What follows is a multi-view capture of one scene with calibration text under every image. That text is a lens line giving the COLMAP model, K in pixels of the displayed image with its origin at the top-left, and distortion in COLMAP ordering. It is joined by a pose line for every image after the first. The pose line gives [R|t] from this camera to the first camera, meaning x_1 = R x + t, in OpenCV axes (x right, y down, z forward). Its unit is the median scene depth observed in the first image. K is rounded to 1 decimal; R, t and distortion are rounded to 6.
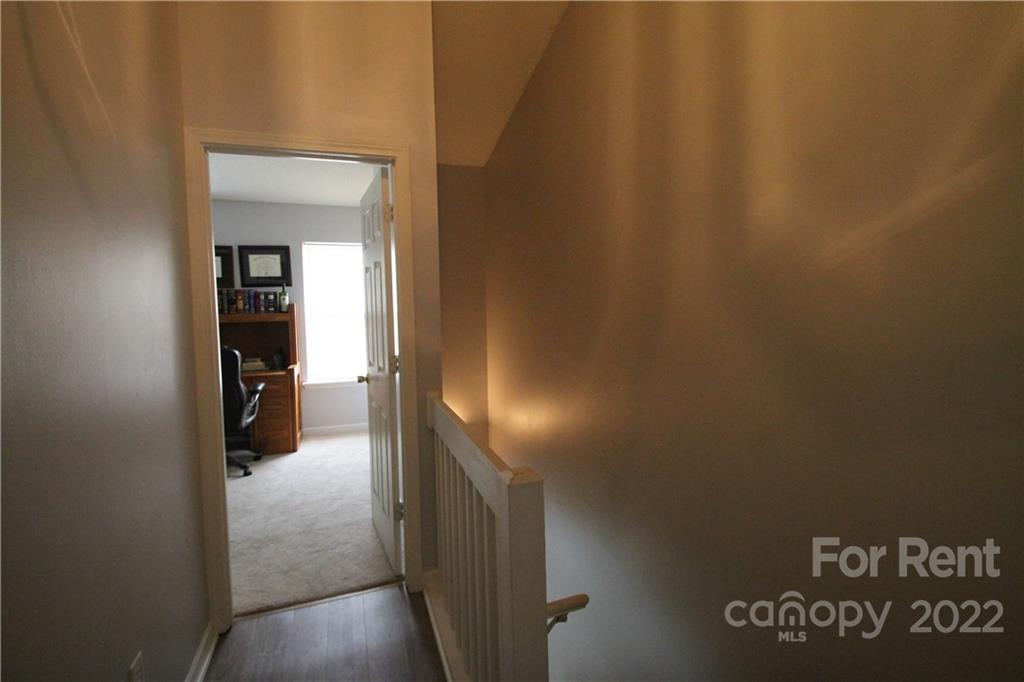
lens RADIAL K [[485.5, 0, 512.1], [0, 485.5, 338.1], [0, 0, 1]] dist [0.009384, -0.013361]
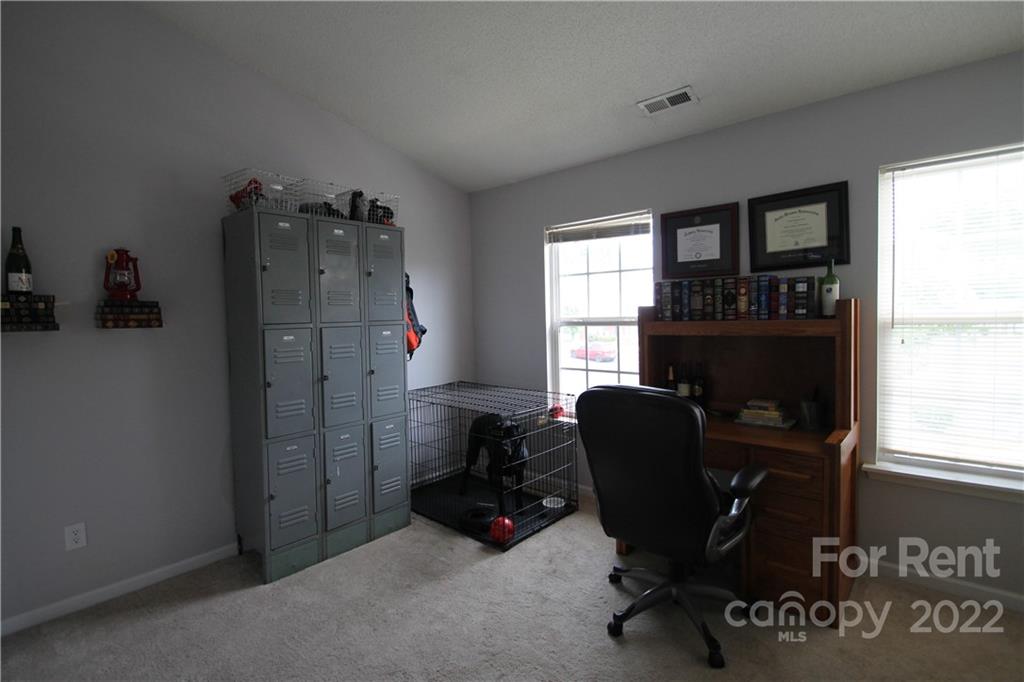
lens RADIAL K [[485.5, 0, 510.9], [0, 485.5, 336.4], [0, 0, 1]] dist [0.009384, -0.013361]
pose [[0.486847, 0.040046, -0.872569, -0.196313], [-0.035244, 0.999036, 0.026186, -0.035562], [0.872776, 0.018004, 0.487789, 0.483220]]
